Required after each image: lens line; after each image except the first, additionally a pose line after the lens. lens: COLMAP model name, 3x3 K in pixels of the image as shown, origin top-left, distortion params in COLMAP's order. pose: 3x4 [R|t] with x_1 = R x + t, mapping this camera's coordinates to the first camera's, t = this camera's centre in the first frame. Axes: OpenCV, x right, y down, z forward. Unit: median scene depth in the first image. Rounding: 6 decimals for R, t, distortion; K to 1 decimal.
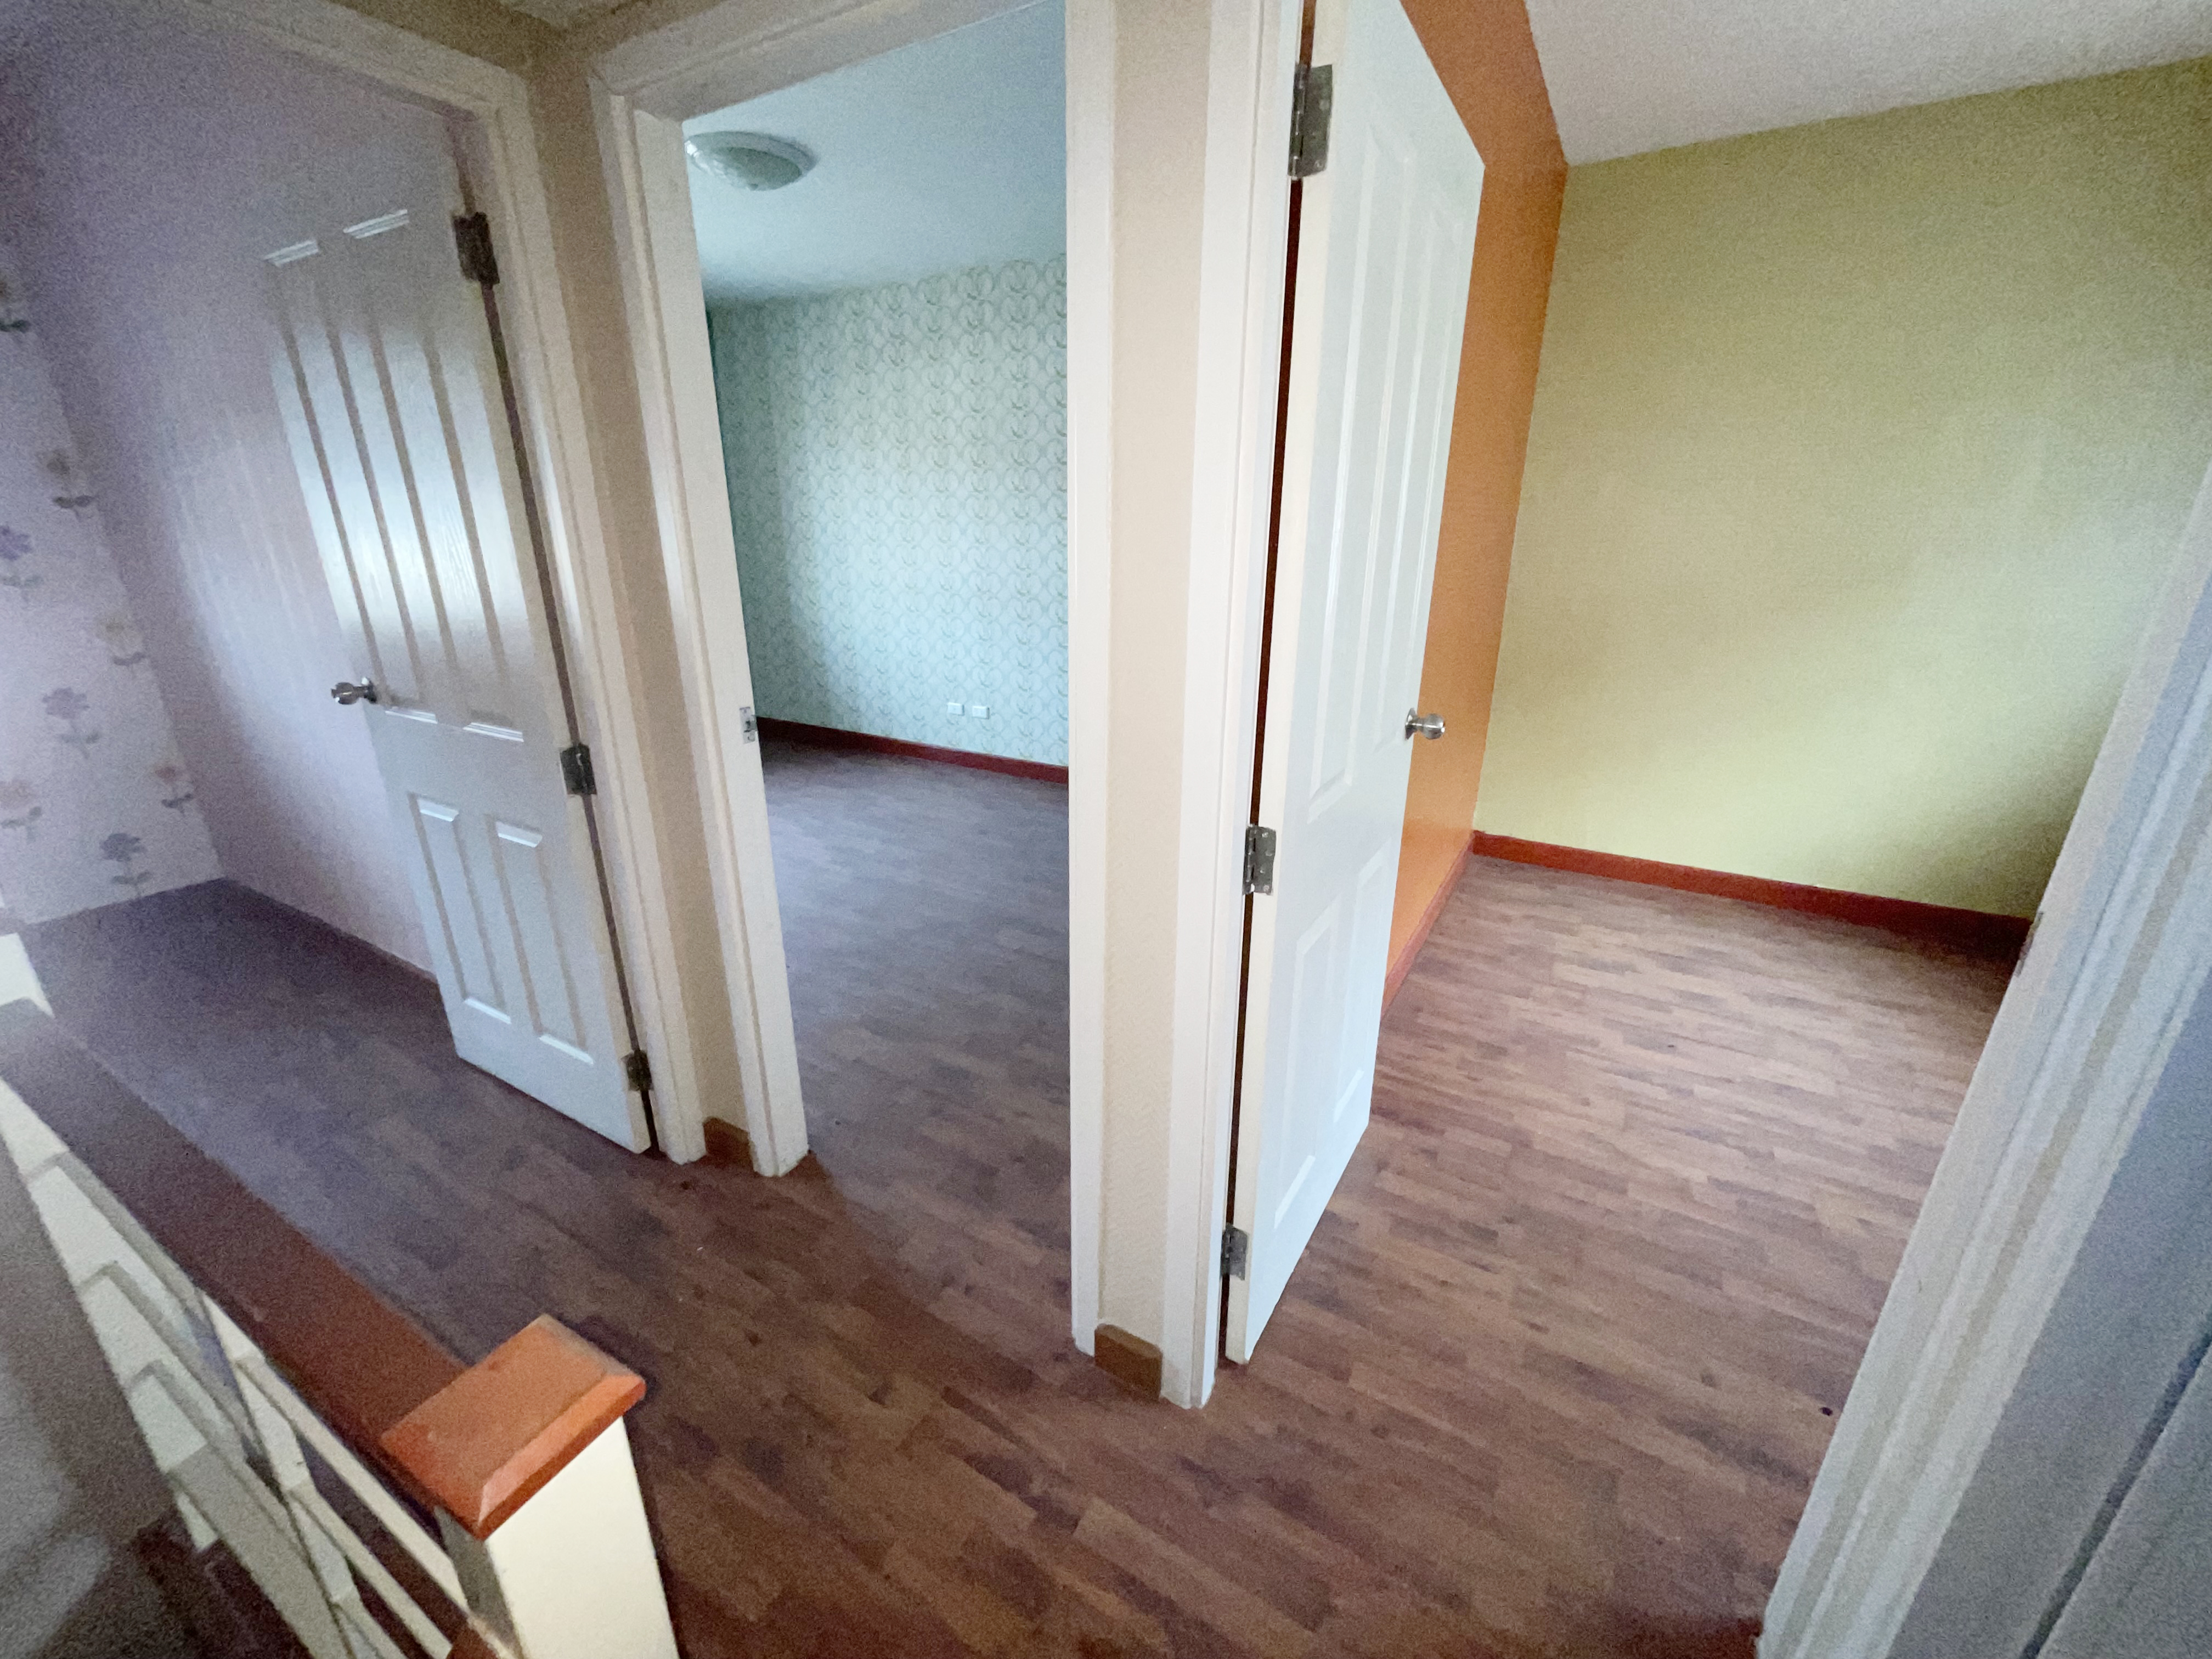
lens RADIAL K [[898.4, 0, 1112.7], [0, 898.4, 824.0], [0, 0, 1]] dist [-0.006685, 0.000025]
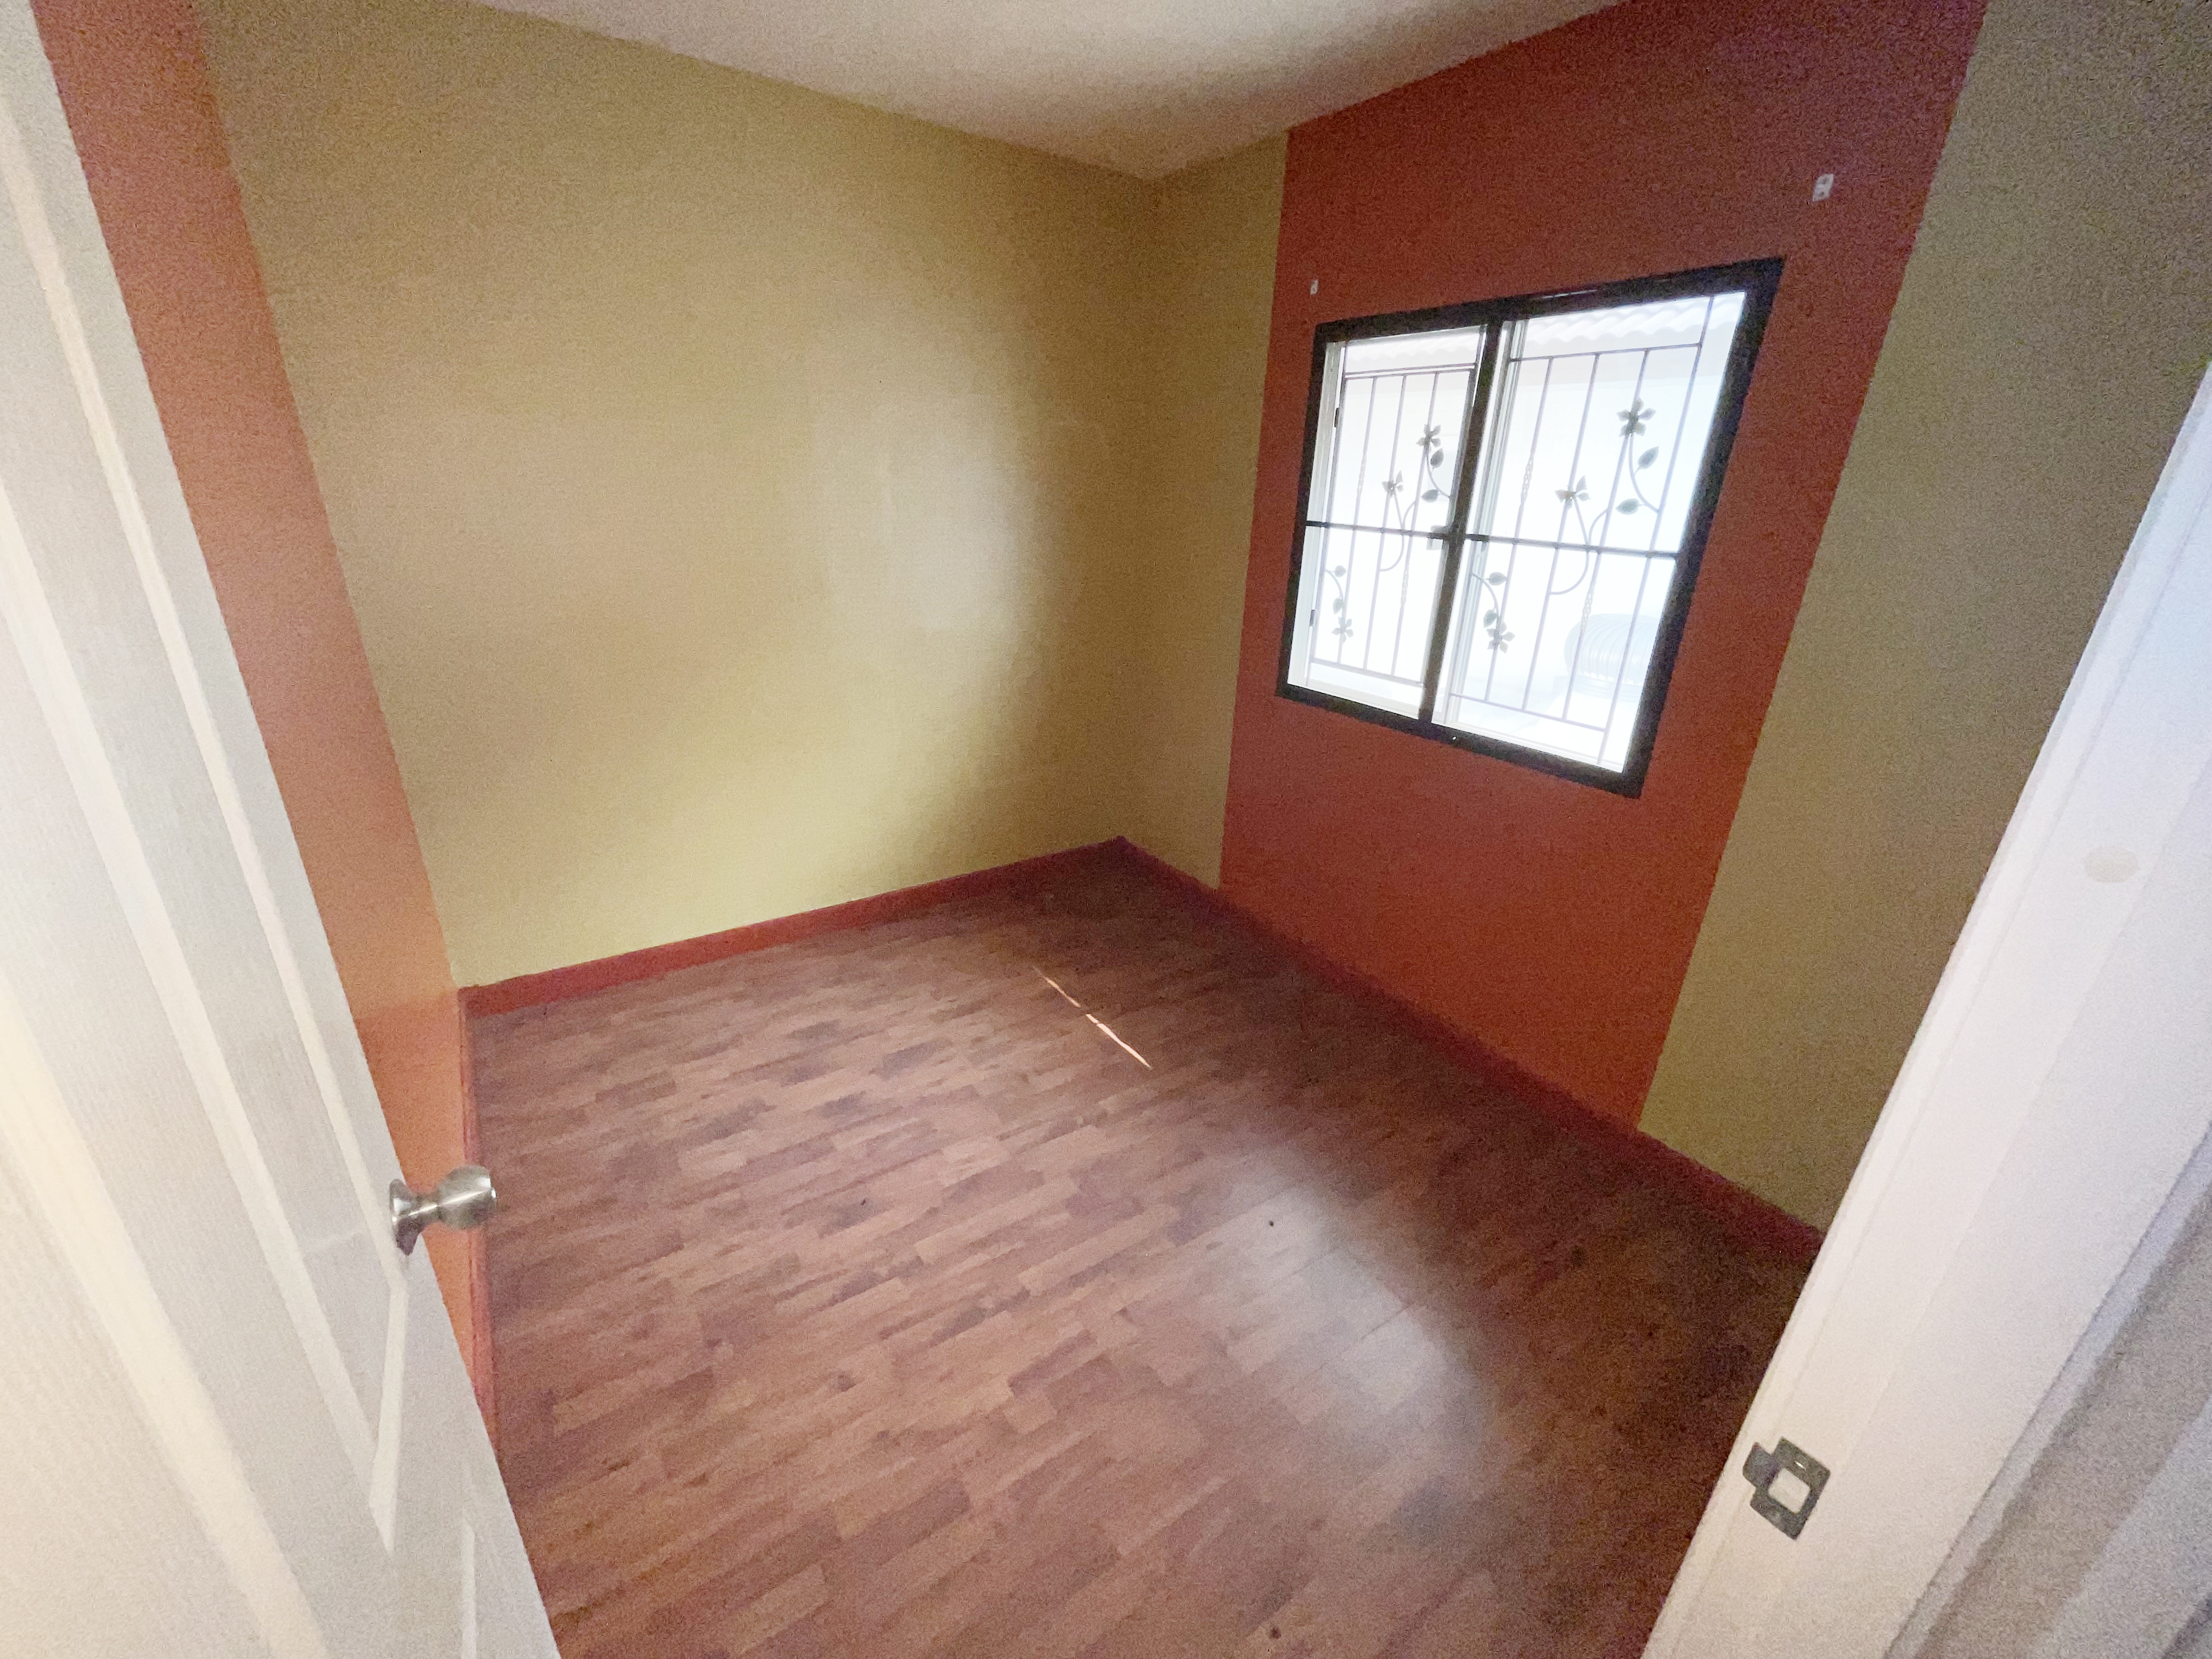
lens RADIAL K [[898.4, 0, 1100.9], [0, 898.4, 823.5], [0, 0, 1]] dist [-0.006685, 0.000025]
pose [[0.437572, -0.320478, 0.840134, 0.114752], [0.273533, 0.937492, 0.215150, -0.184774], [-0.856569, 0.135661, 0.497882, 0.307082]]
